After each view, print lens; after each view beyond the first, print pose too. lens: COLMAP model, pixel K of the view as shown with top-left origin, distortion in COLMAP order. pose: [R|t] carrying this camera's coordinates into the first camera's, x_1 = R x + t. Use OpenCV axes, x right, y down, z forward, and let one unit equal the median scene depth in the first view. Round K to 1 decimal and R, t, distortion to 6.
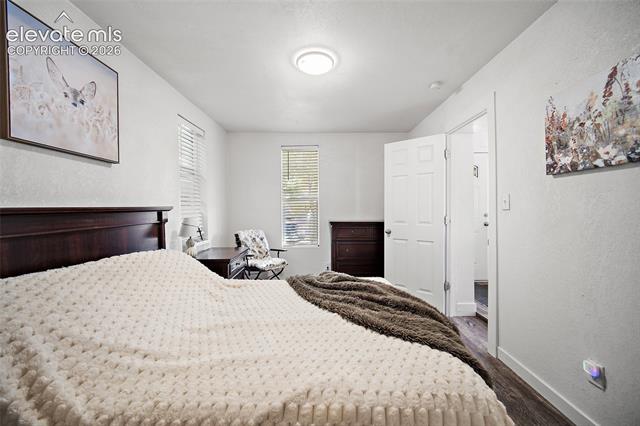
lens RADIAL K [[255.2, 0, 320.0], [0, 255.2, 211.1], [0, 0, 1]] dist [-0.000762, -0.000296]
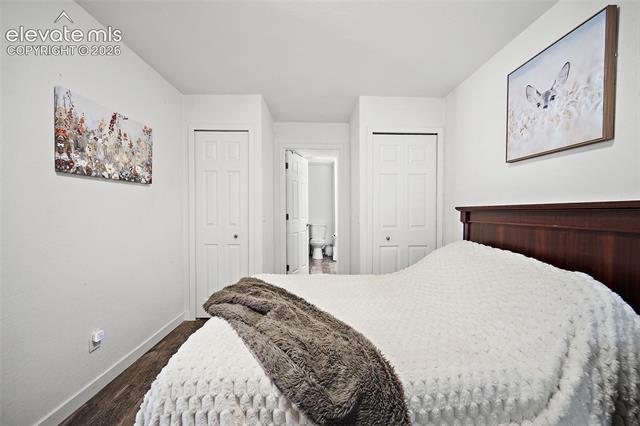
lens RADIAL K [[255.2, 0, 318.6], [0, 255.2, 213.3], [0, 0, 1]] dist [-0.000762, -0.000296]
pose [[-0.999760, 0.007393, -0.020628, 0.002781], [0.006856, 0.999639, 0.025977, -0.011304], [0.020812, 0.025830, -0.999450, 2.140883]]
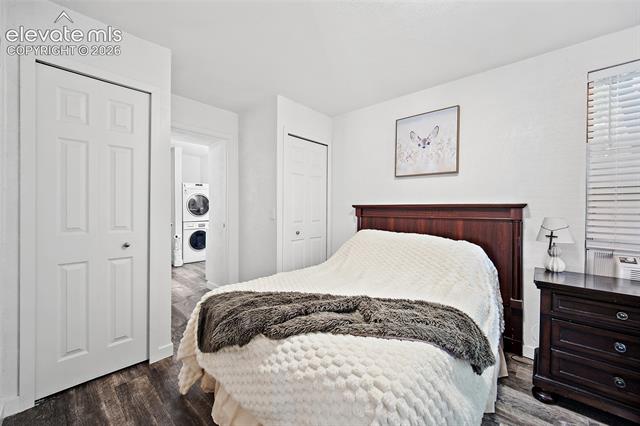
lens RADIAL K [[255.2, 0, 320.4], [0, 255.2, 208.8], [0, 0, 1]] dist [-0.000762, -0.000296]
pose [[-0.676635, 0.006775, -0.736287, 0.904108], [-0.011959, 0.999725, 0.020189, -0.012847], [0.736221, 0.022466, -0.676368, 1.768704]]
